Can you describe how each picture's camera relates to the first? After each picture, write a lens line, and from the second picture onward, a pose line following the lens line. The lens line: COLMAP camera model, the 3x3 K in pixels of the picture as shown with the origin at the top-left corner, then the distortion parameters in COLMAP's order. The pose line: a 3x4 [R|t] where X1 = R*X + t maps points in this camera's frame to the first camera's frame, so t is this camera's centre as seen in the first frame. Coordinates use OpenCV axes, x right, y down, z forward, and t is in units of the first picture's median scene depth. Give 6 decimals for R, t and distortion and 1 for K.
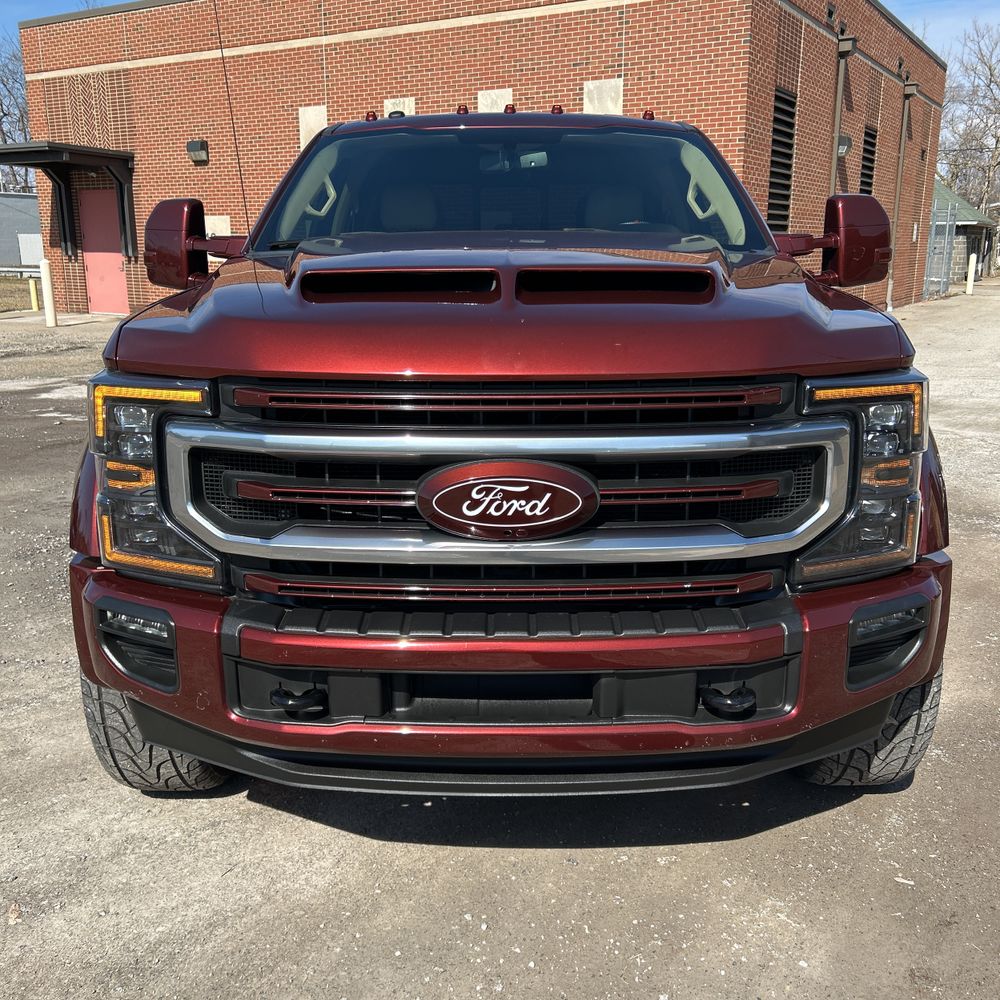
lens RADIAL K [[999.9, 0, 496.9], [0, 999.9, 494.6], [0, 0, 1]] dist [0.085017, -0.152362]
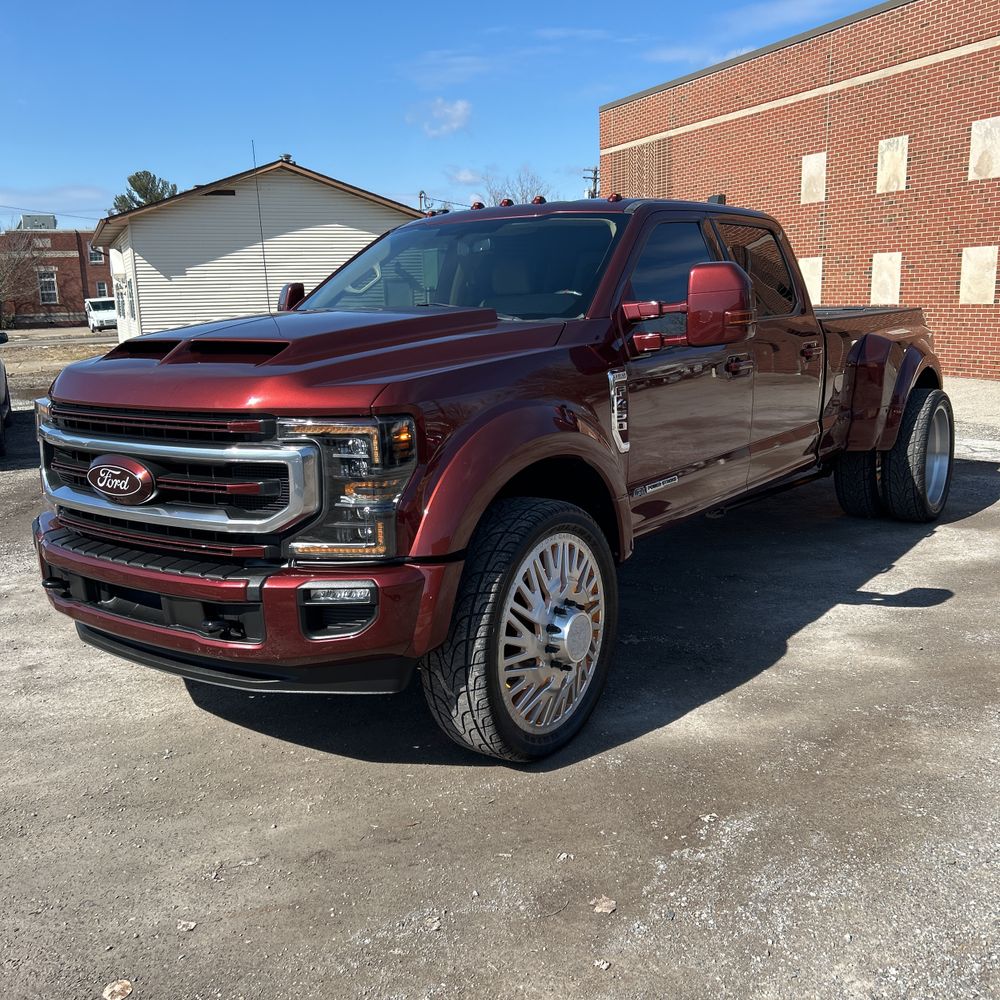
lens RADIAL K [[1002.8, 0, 500.0], [0, 1002.8, 500.0], [0, 0, 1]] dist [0.036706, -0.025558]
pose [[0.813863, 0.095196, -0.573205, 0.198115], [-0.112336, 0.993655, 0.005523, -0.005426], [0.570094, 0.059896, 0.819393, -0.001533]]
